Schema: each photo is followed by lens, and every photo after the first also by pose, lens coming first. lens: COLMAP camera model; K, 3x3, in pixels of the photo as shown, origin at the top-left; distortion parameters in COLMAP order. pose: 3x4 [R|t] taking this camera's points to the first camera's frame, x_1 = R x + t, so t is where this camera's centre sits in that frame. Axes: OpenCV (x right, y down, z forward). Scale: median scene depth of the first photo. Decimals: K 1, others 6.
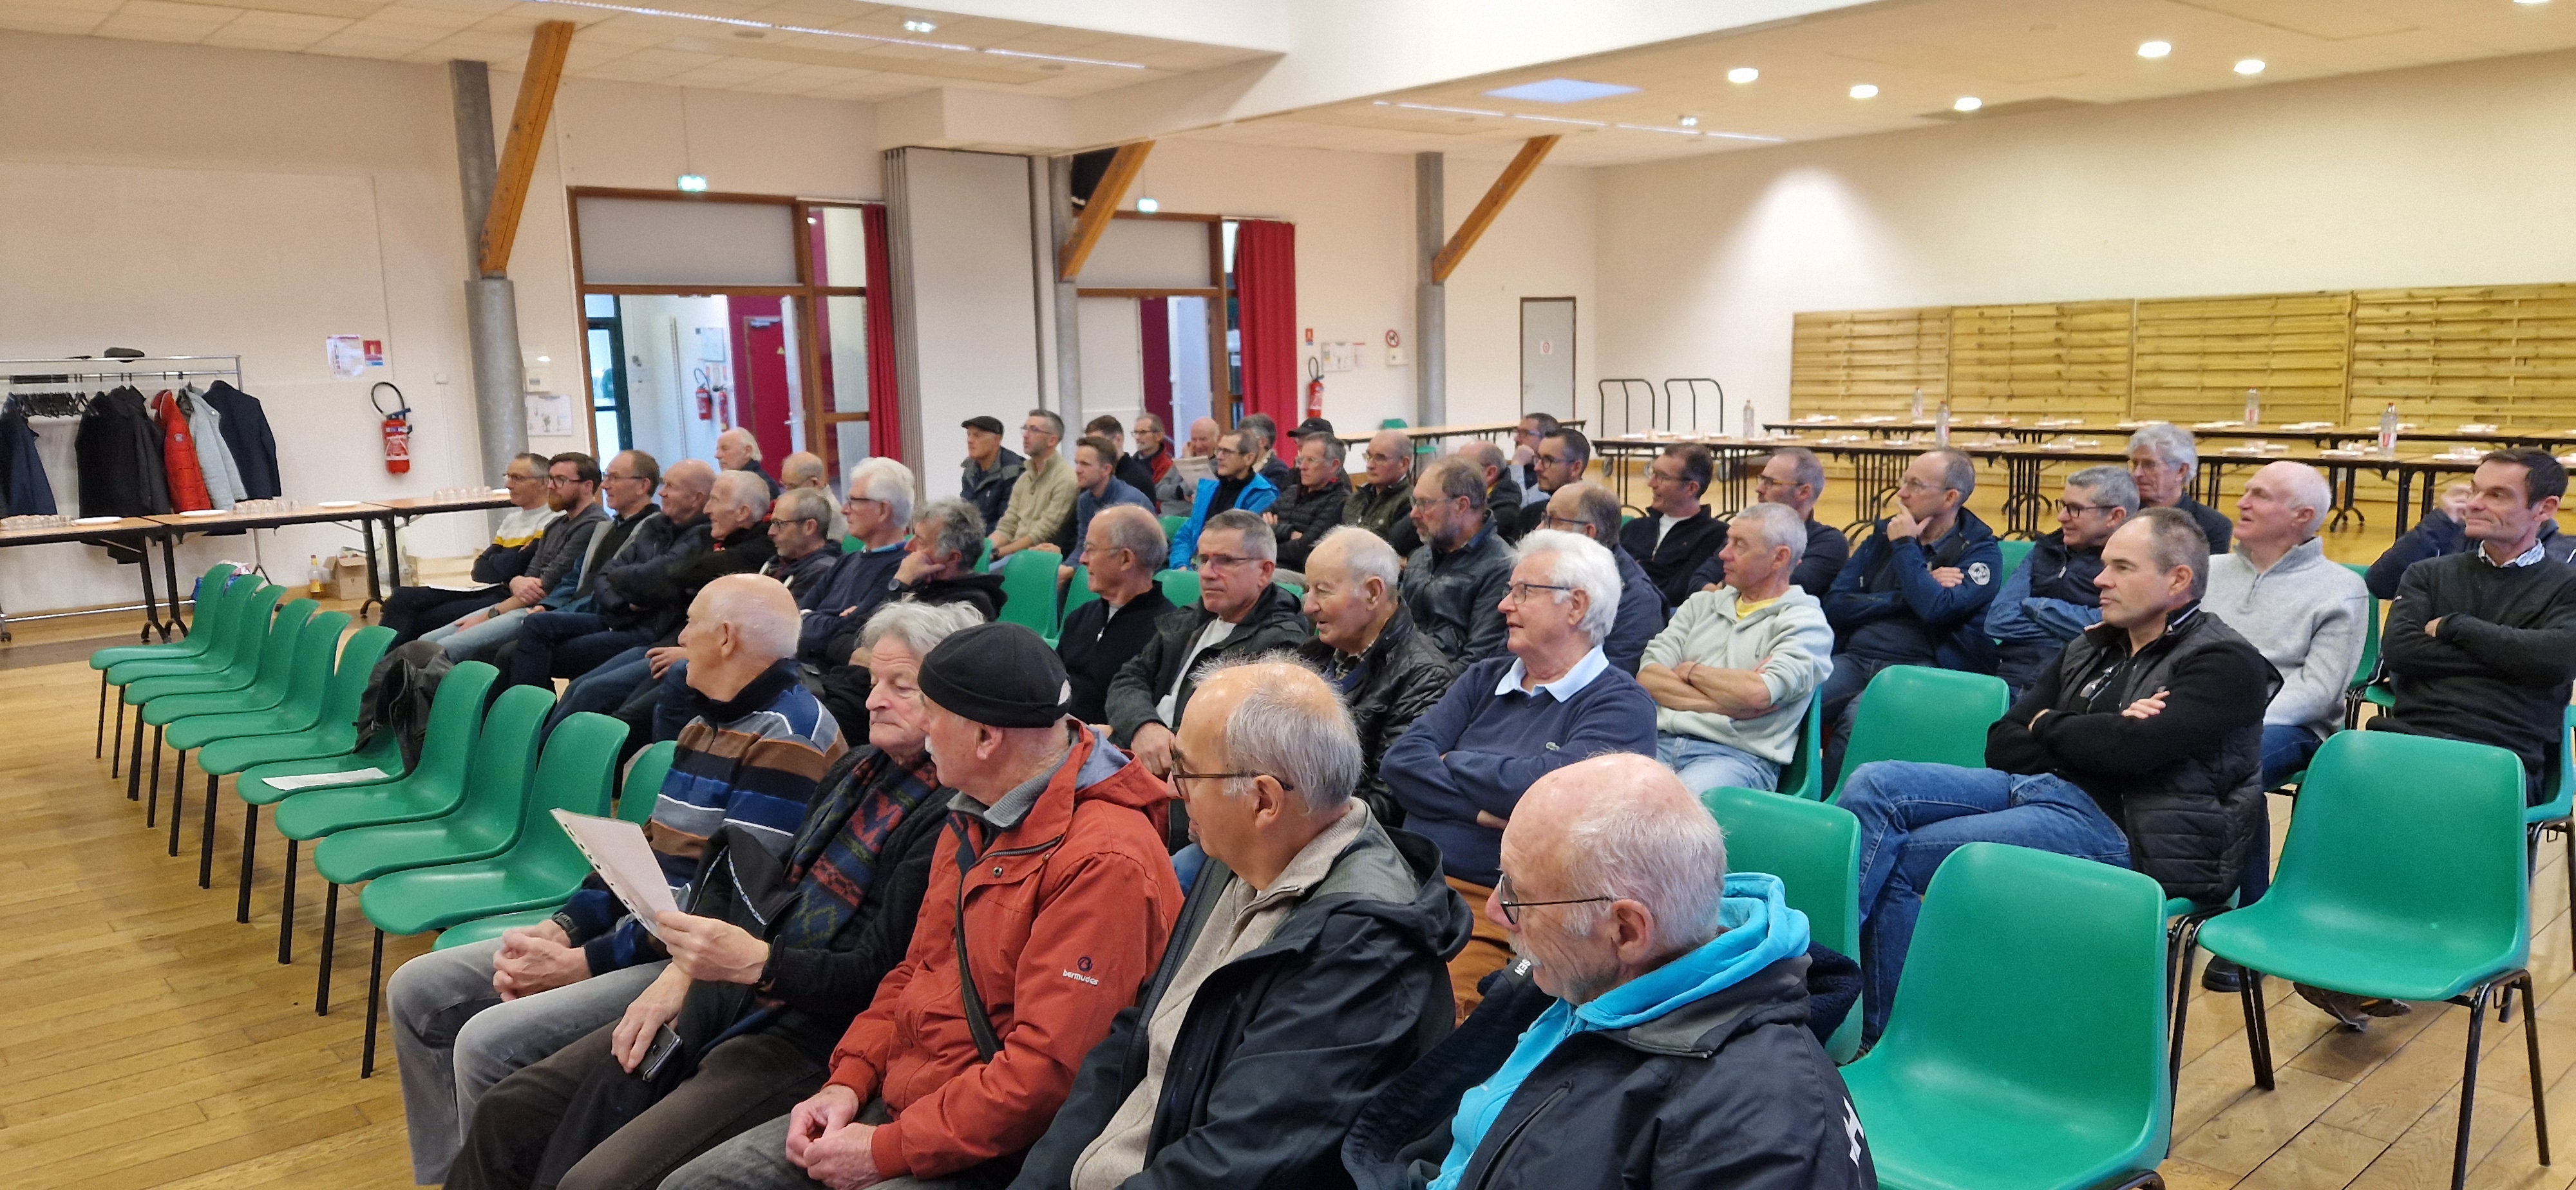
lens RADIAL K [[1720.7, 0, 1270.0], [0, 1720.7, 604.4], [0, 0, 1]] dist [0.059817, -0.048262]
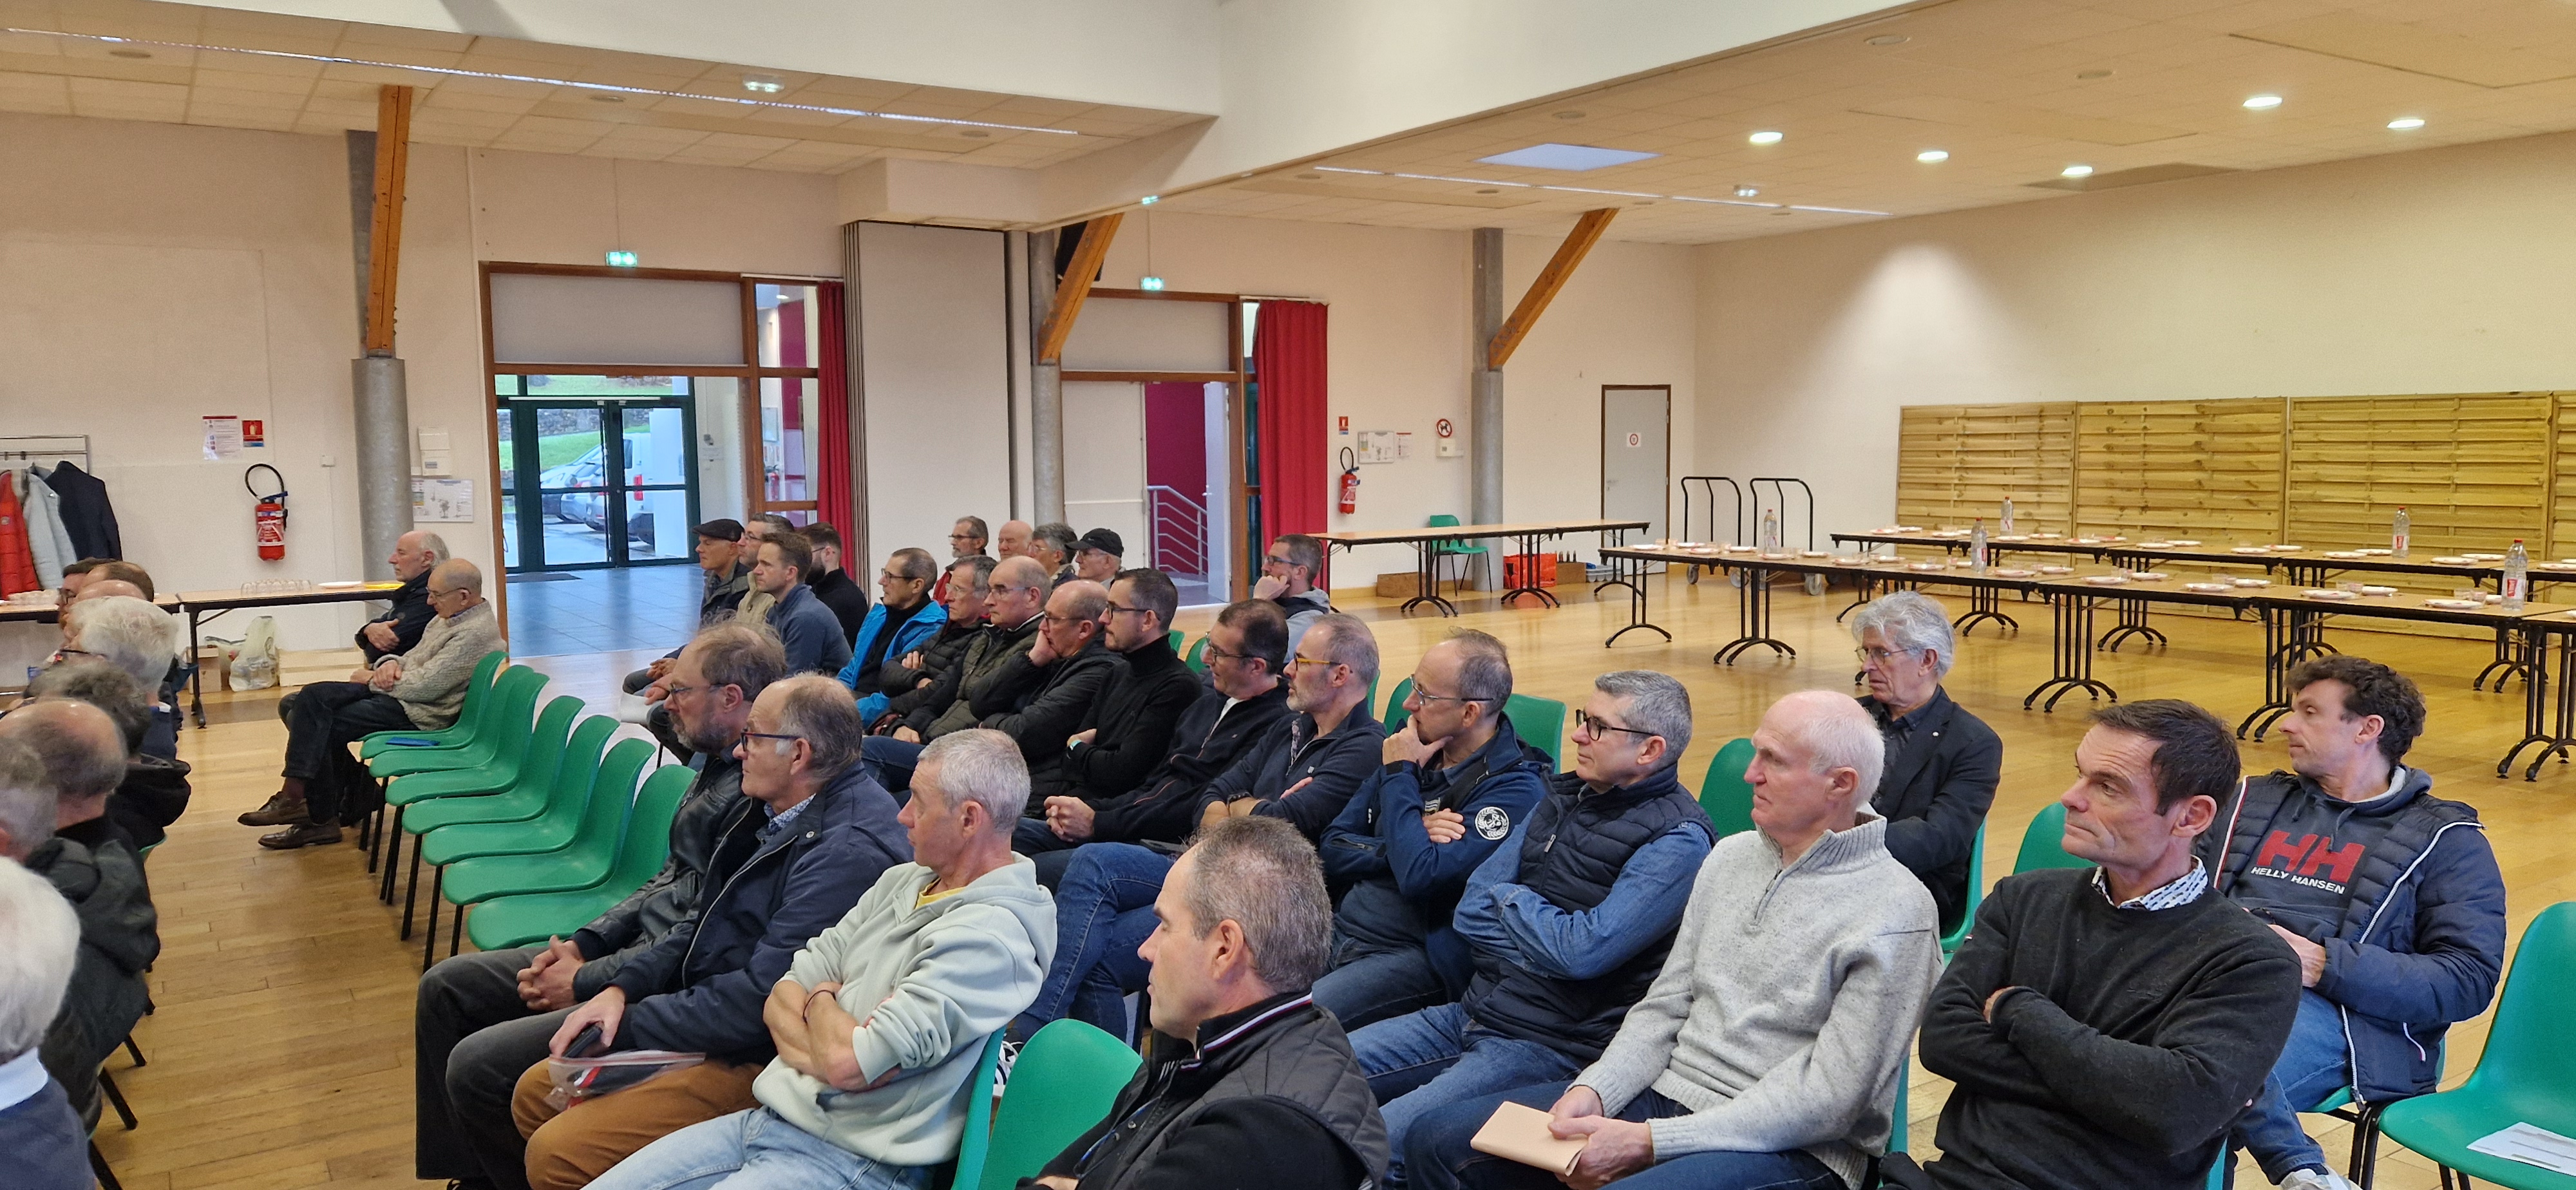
lens RADIAL K [[1720.7, 0, 1280.2], [0, 1720.7, 582.1], [0, 0, 1]] dist [0.059817, -0.048262]
pose [[0.989927, 0.026853, -0.139008, 0.143437], [-0.034792, 0.997880, -0.055002, -0.024455], [0.137236, 0.059284, 0.988763, 0.111090]]
